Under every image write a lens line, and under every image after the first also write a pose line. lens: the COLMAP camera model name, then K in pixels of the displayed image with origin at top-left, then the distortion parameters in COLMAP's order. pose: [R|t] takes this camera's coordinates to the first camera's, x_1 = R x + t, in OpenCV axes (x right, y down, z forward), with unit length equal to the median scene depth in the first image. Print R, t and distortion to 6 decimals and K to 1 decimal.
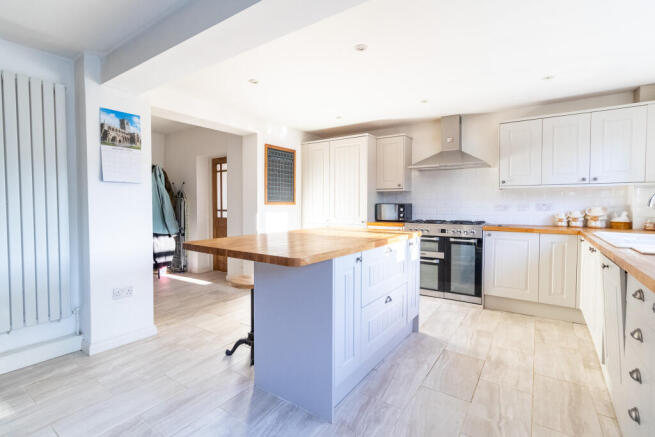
lens RADIAL K [[307.5, 0, 327.1], [0, 307.5, 212.4], [0, 0, 1]] dist [0.002141, 0.000872]
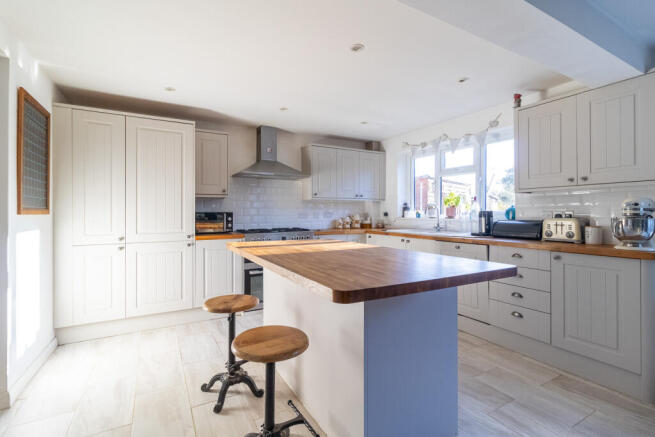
lens RADIAL K [[307.5, 0, 327.1], [0, 307.5, 212.4], [0, 0, 1]] dist [0.002141, 0.000872]
pose [[0.441509, -0.000668, 0.897257, -0.473131], [0.026279, 0.999580, -0.012186, -0.010953], [-0.896872, 0.028960, 0.441341, 0.412983]]
